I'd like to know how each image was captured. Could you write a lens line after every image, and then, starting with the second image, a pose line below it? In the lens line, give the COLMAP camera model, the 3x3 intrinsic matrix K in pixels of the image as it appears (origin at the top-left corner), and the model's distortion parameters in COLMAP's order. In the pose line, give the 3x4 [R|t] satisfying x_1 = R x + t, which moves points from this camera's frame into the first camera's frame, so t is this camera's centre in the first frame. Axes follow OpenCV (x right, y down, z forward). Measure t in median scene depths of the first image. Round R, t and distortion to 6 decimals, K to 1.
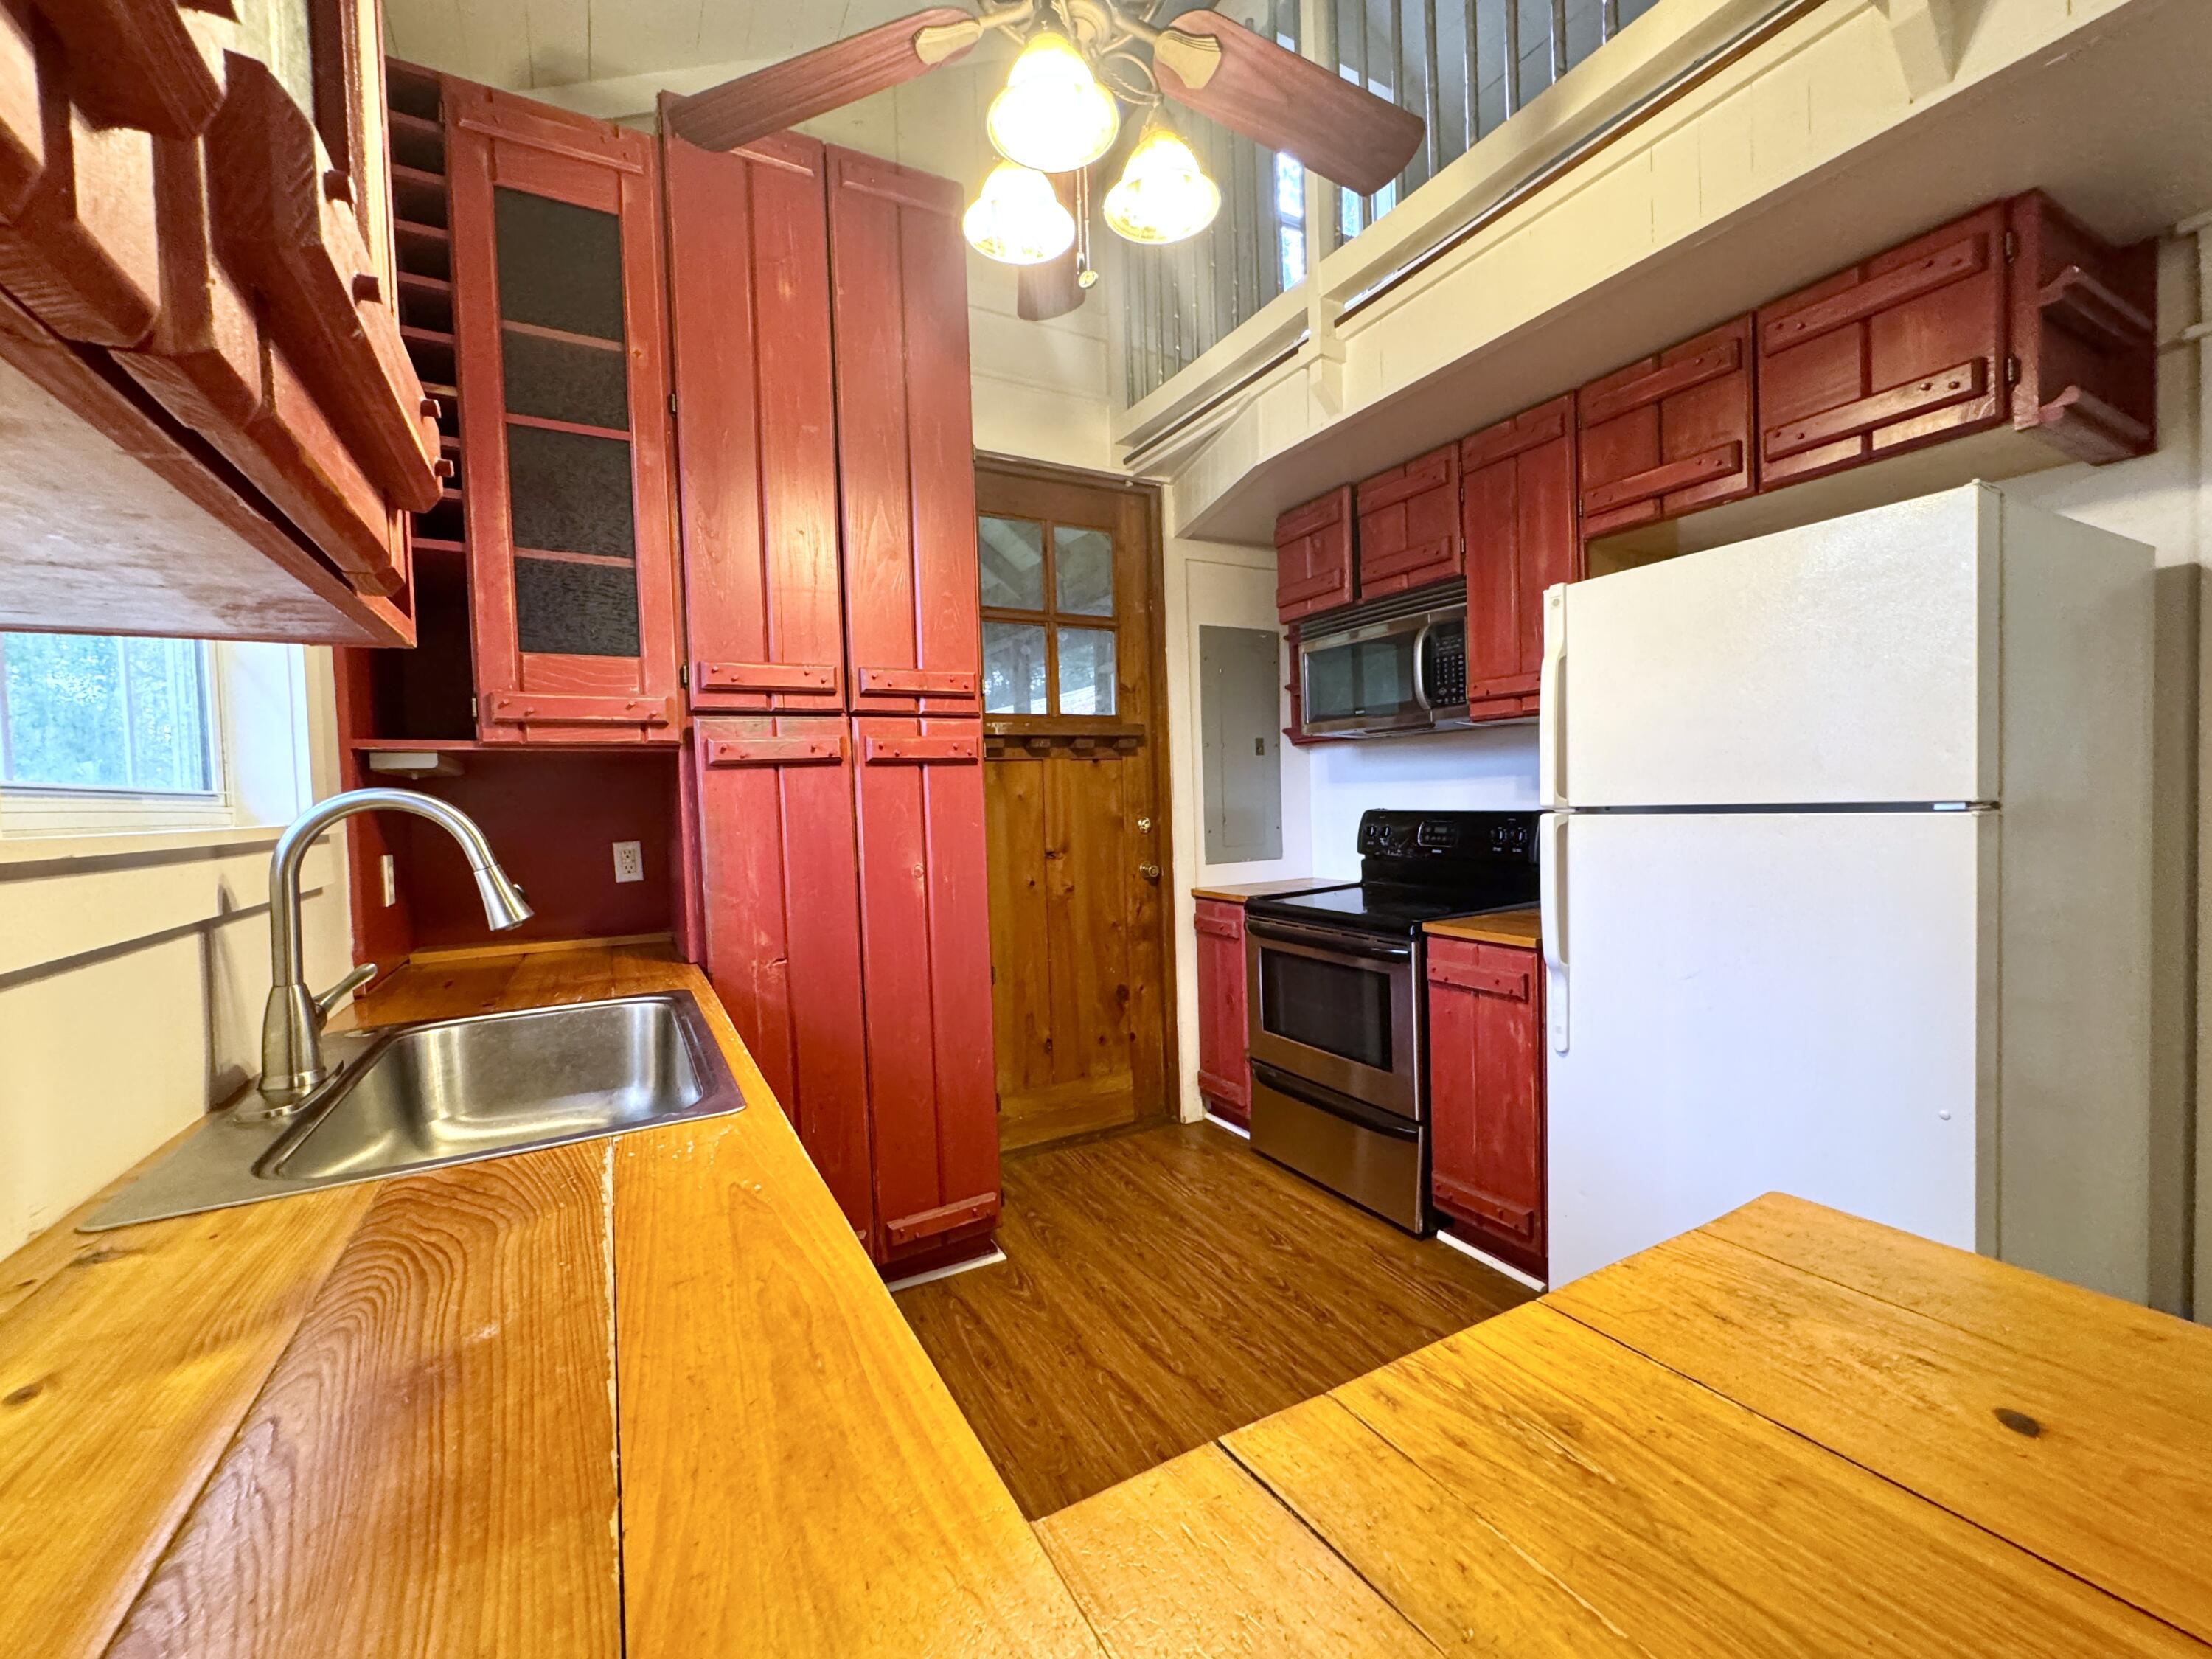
lens RADIAL K [[881.5, 0, 1093.9], [0, 881.5, 823.0], [0, 0, 1]] dist [-0.005870, 0.000013]
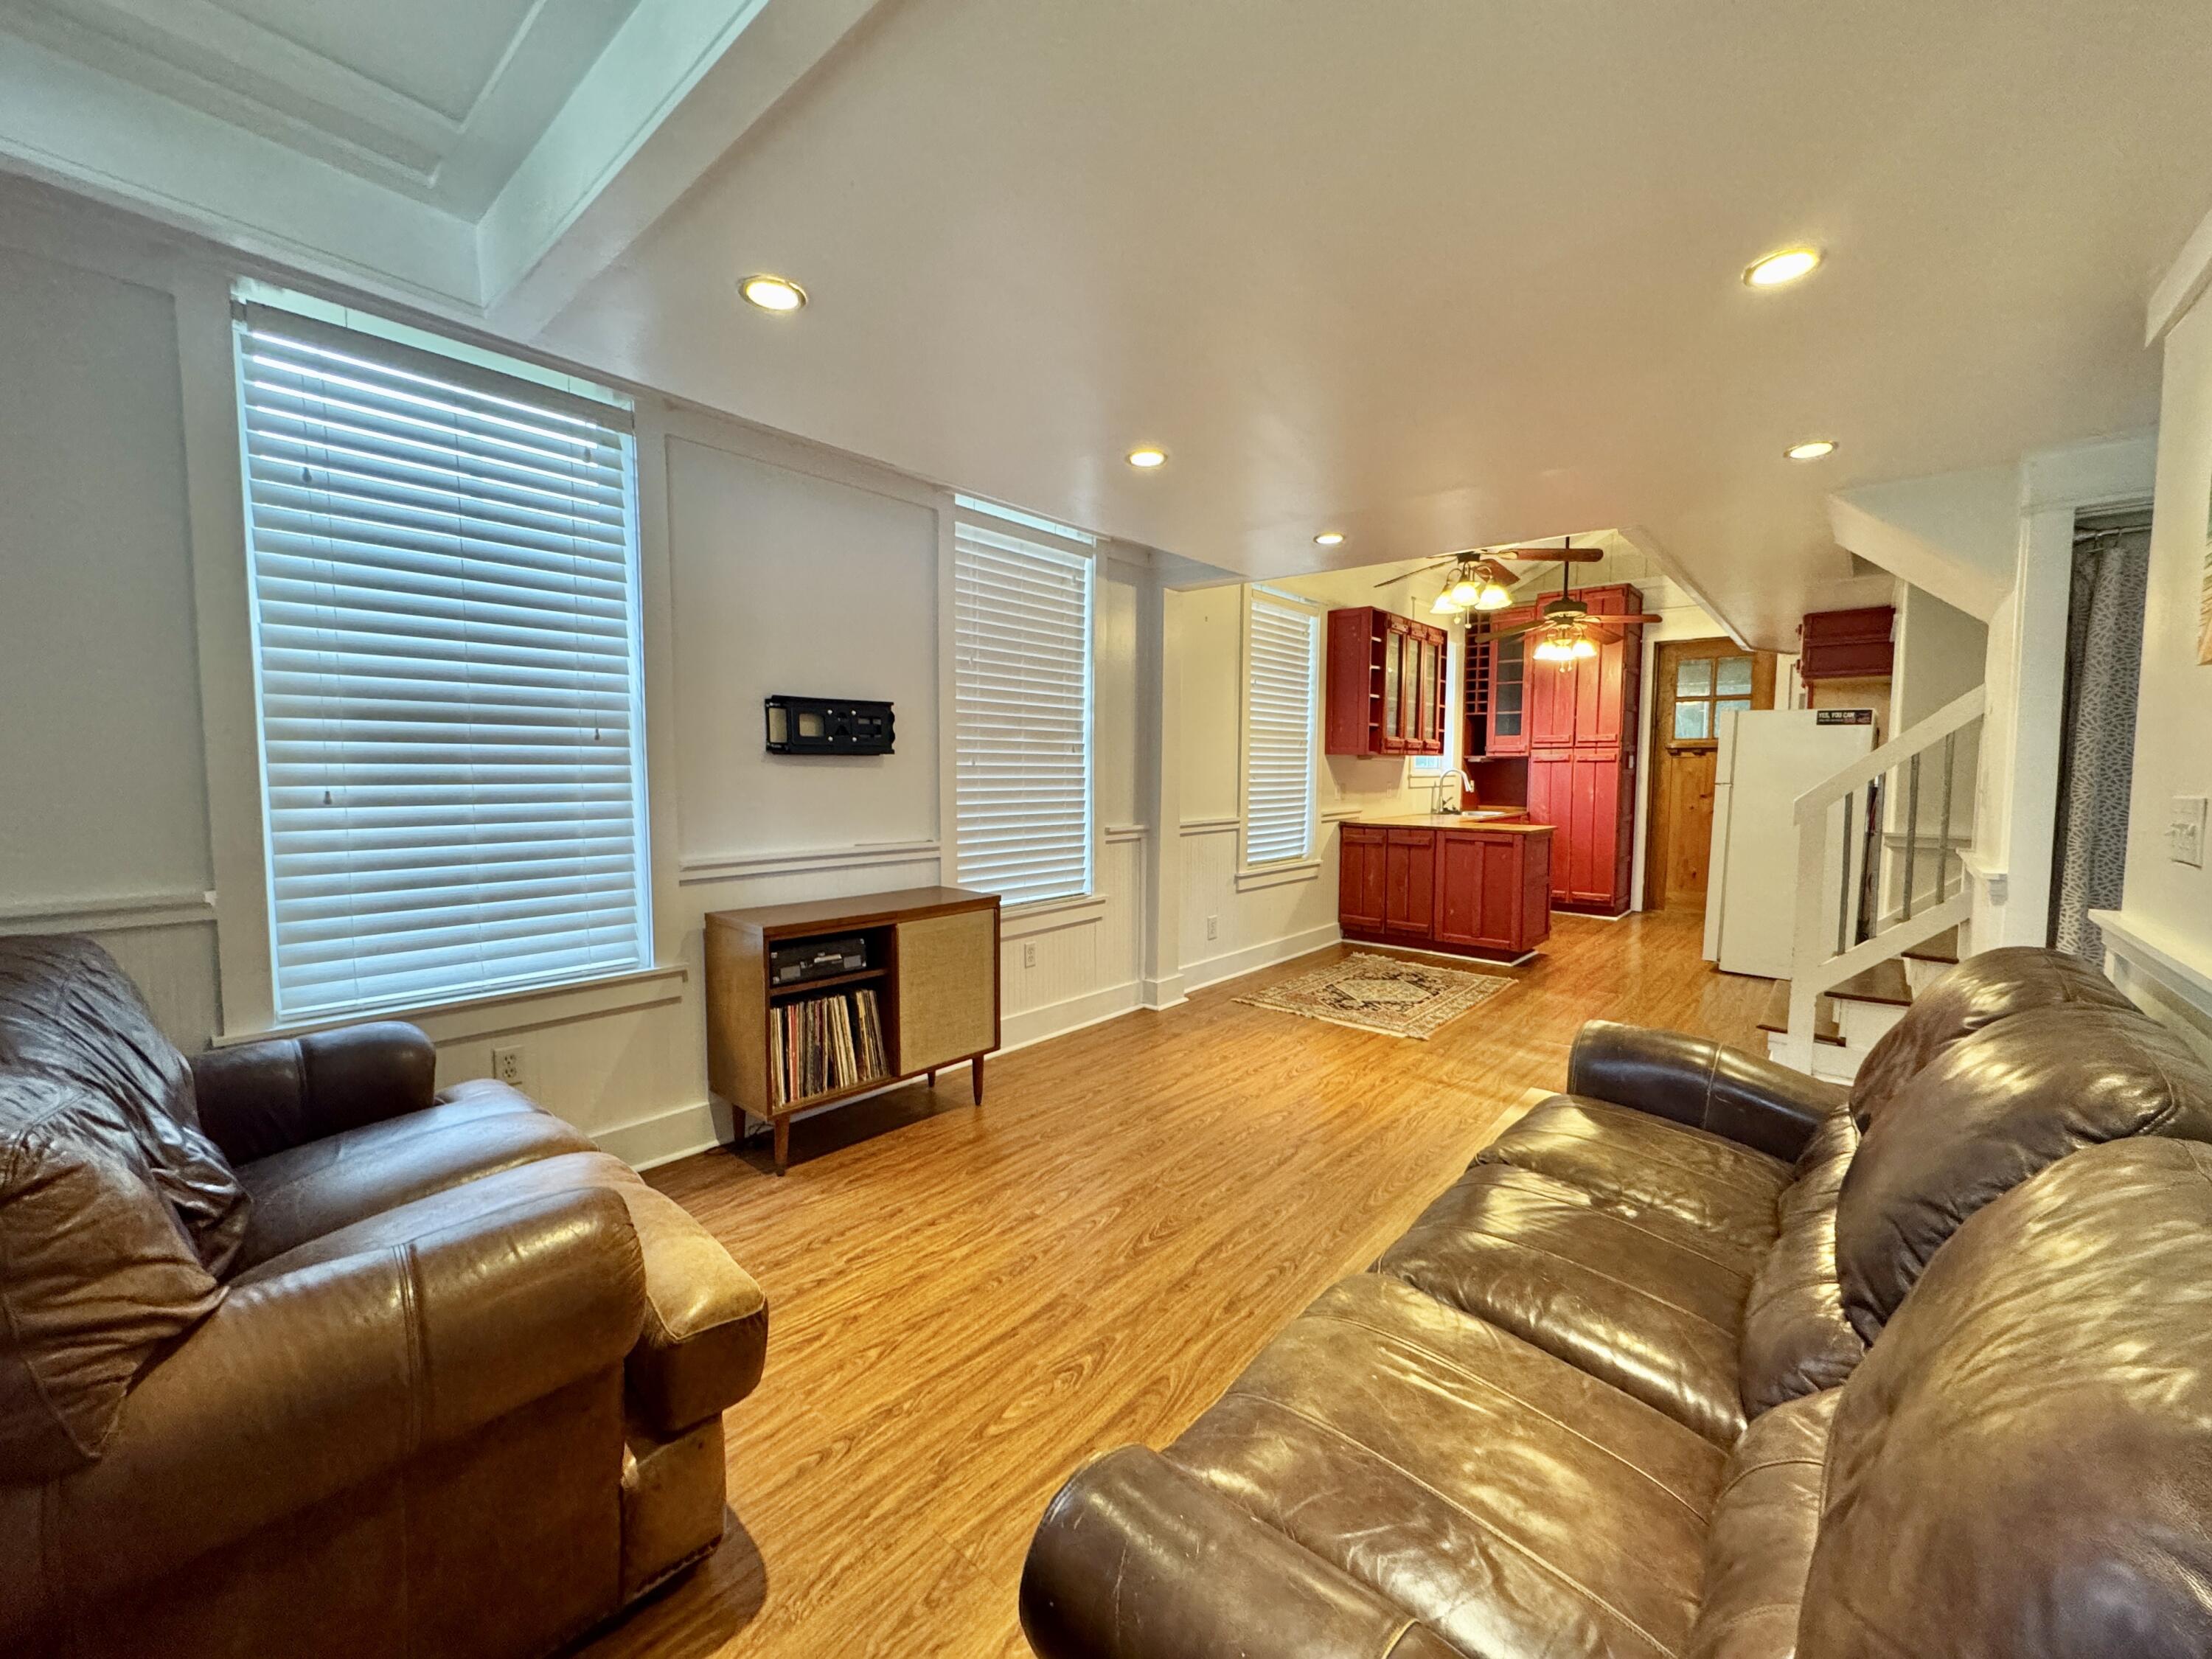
lens RADIAL K [[881.5, 0, 1101.0], [0, 881.5, 821.1], [0, 0, 1]] dist [-0.005870, 0.000013]
pose [[0.337219, 0.097544, -0.936359, 2.647259], [-0.043312, 0.995172, 0.088072, -0.063986], [0.940429, 0.010856, 0.339816, -2.184535]]
